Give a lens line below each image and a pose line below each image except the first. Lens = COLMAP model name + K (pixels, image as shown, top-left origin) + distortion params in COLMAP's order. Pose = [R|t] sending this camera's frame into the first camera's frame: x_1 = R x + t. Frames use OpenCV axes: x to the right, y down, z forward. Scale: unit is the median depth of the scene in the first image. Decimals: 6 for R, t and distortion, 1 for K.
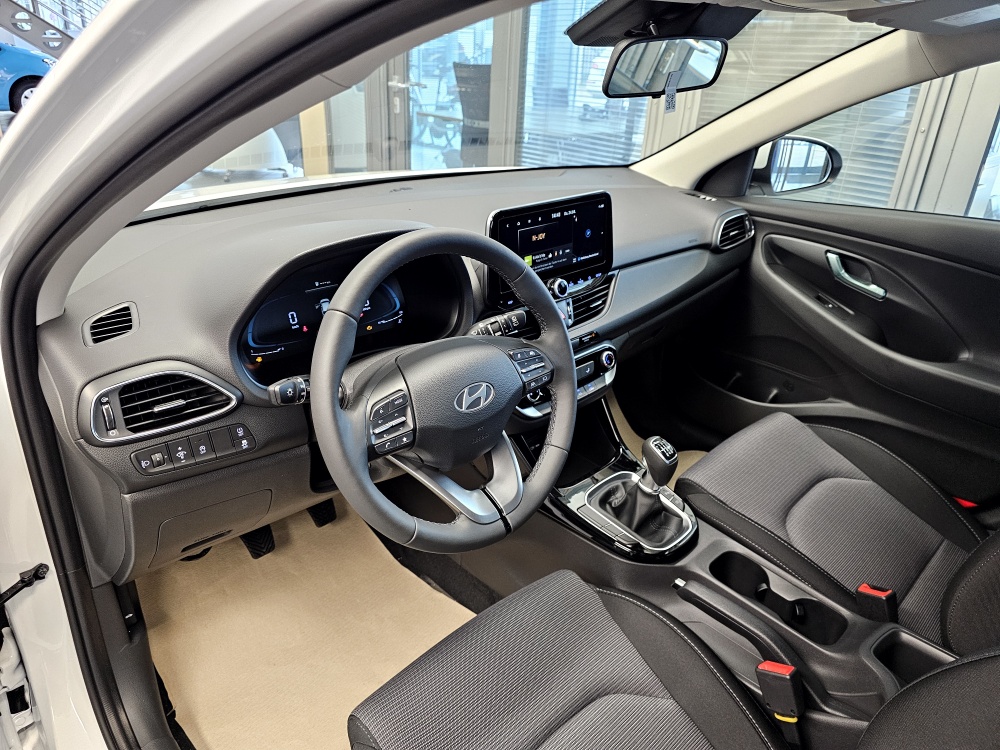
lens RADIAL K [[682.6, 0, 503.8], [0, 682.6, 378.4], [0, 0, 1]] dist [0.054383, -0.061066]
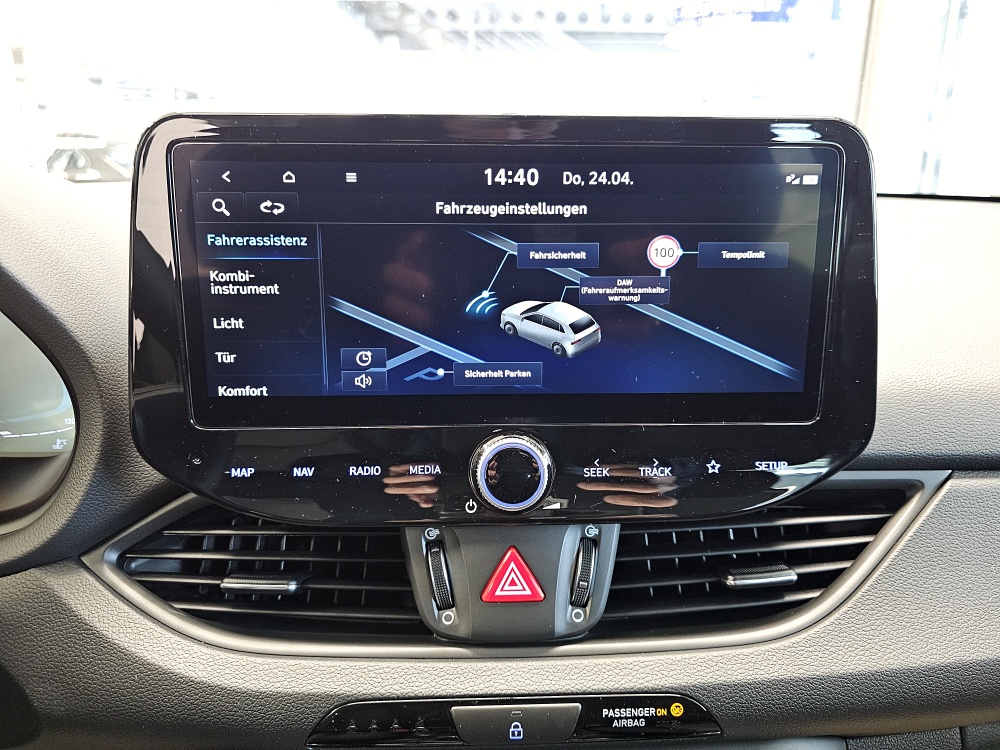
lens RADIAL K [[682.6, 0, 509.3], [0, 682.6, 368.4], [0, 0, 1]] dist [0.054383, -0.061066]
pose [[0.741299, 0.157839, -0.652352, 0.257758], [-0.276898, 0.957306, -0.083028, -0.160562], [0.611395, 0.242183, 0.753355, 0.875779]]
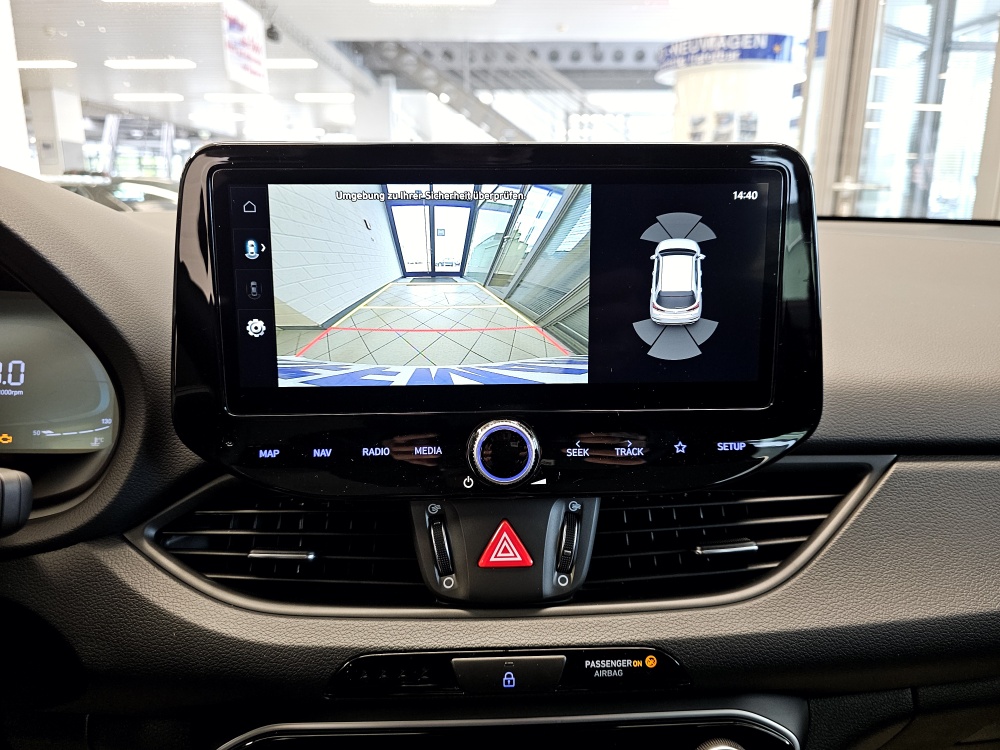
lens RADIAL K [[682.6, 0, 503.1], [0, 682.6, 374.4], [0, 0, 1]] dist [0.054383, -0.061066]
pose [[0.739477, 0.127879, -0.660924, 0.288330], [-0.270950, 0.955294, -0.118318, -0.140883], [0.616246, 0.266571, 0.741067, 0.851242]]
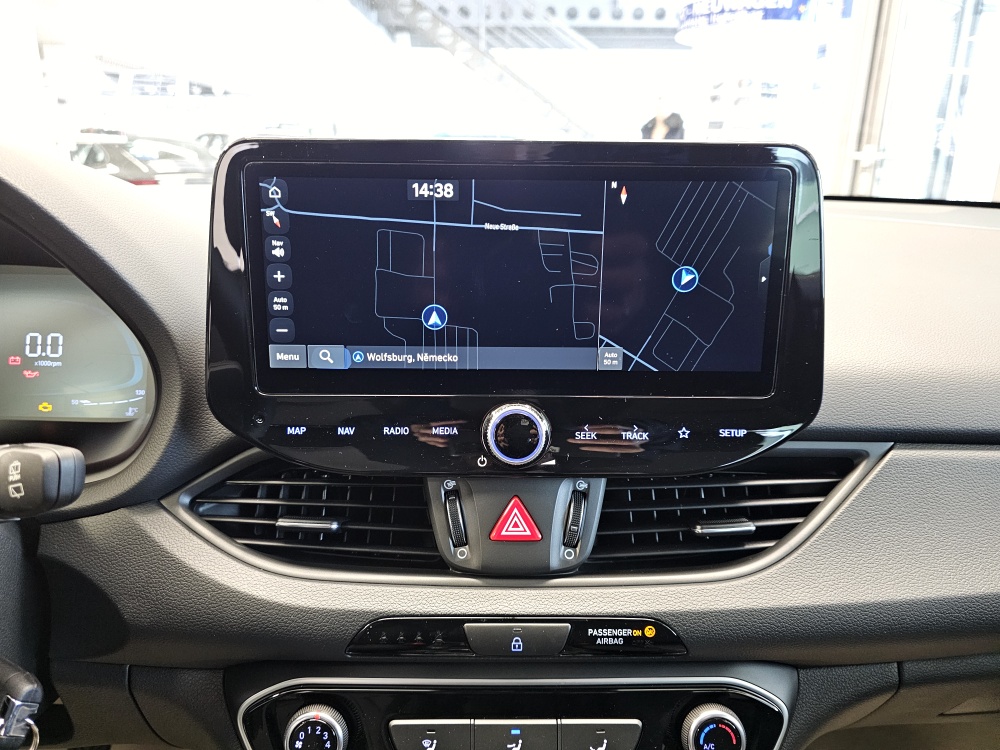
lens RADIAL K [[682.6, 0, 498.3], [0, 682.6, 368.5], [0, 0, 1]] dist [0.054383, -0.061066]
pose [[0.722175, 0.171607, -0.670085, 0.296790], [-0.291193, 0.954138, -0.069476, -0.148669], [0.627431, 0.245298, 0.739026, 0.834635]]
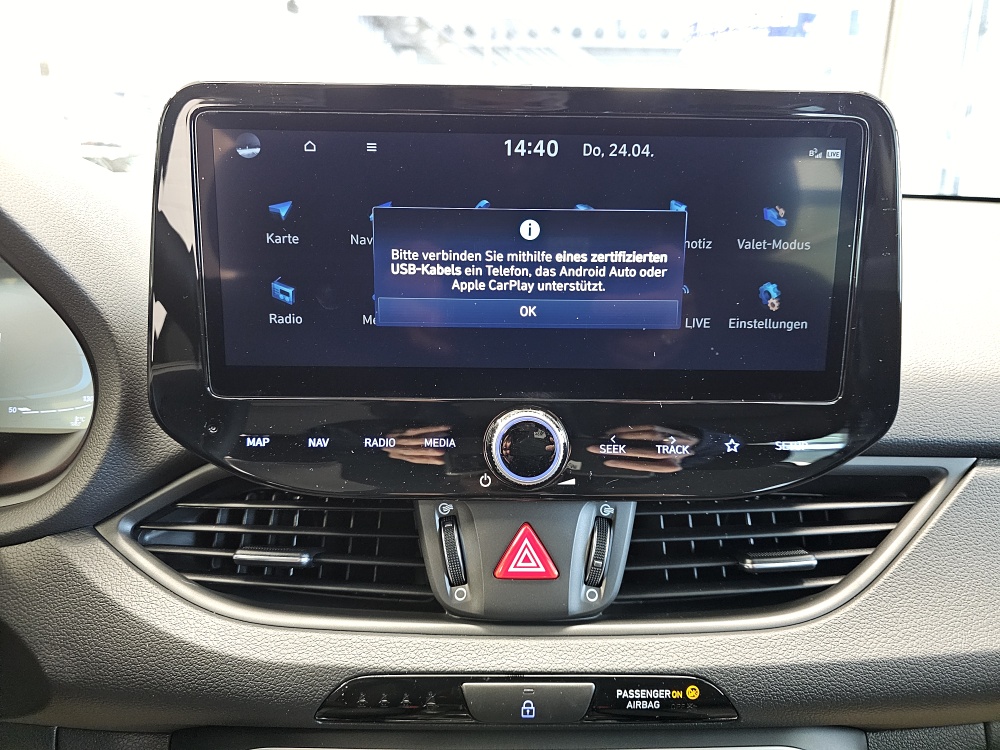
lens RADIAL K [[682.6, 0, 504.9], [0, 682.6, 367.6], [0, 0, 1]] dist [0.054383, -0.061066]
pose [[0.723684, 0.155071, -0.672483, 0.257623], [-0.292866, 0.951343, -0.095789, -0.145241], [0.624908, 0.266269, 0.733887, 0.879822]]
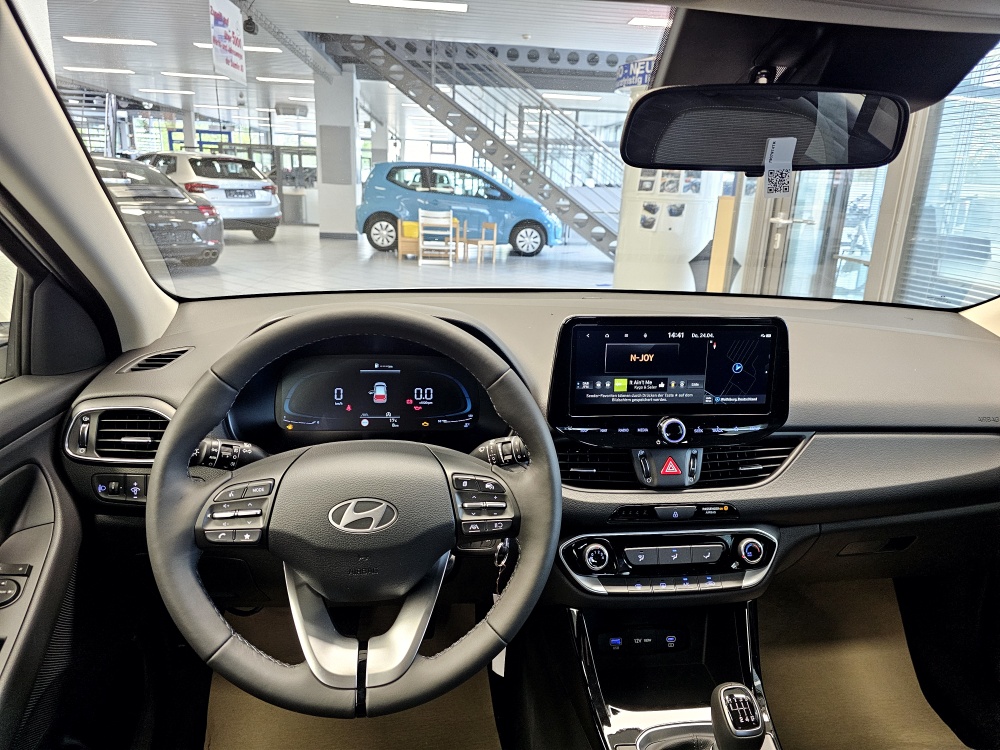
lens RADIAL K [[682.6, 0, 513.3], [0, 682.6, 365.9], [0, 0, 1]] dist [0.054383, -0.061066]
pose [[0.802225, 0.147481, -0.578518, 0.396611], [-0.269027, 0.954351, -0.129765, -0.060587], [0.532972, 0.259738, 0.805281, 0.312725]]
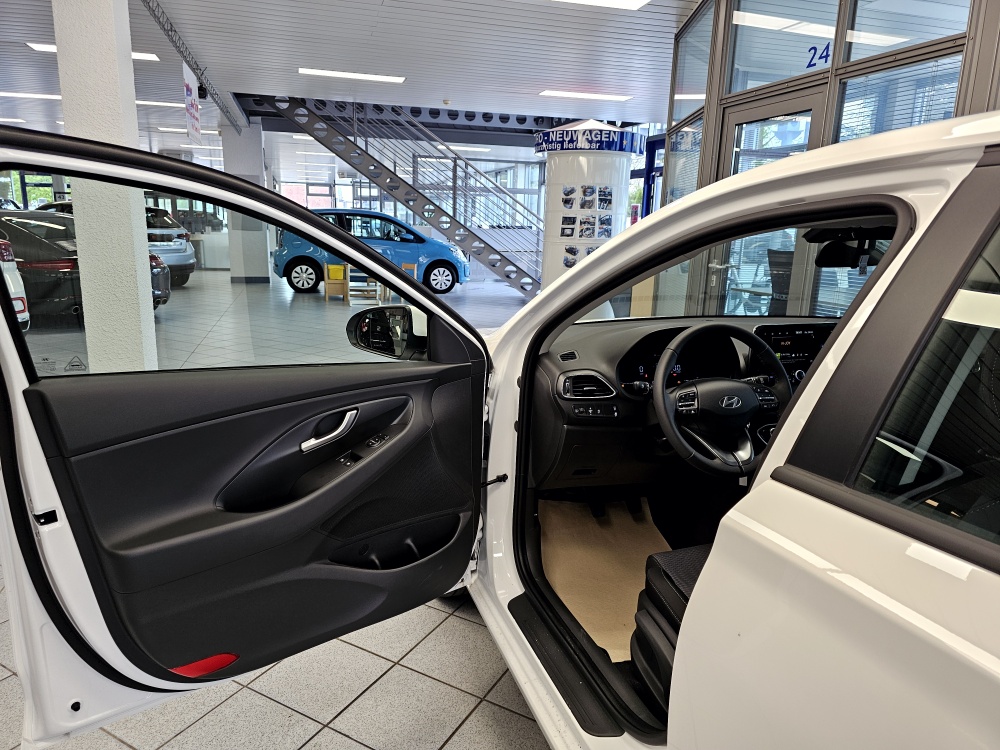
lens RADIAL K [[682.6, 0, 495.6], [0, 682.6, 373.3], [0, 0, 1]] dist [0.054383, -0.061066]
pose [[0.898127, 0.079724, -0.432450, 0.155847], [-0.184837, 0.960775, -0.206753, 0.374189], [0.399004, 0.265623, 0.877633, -0.823462]]
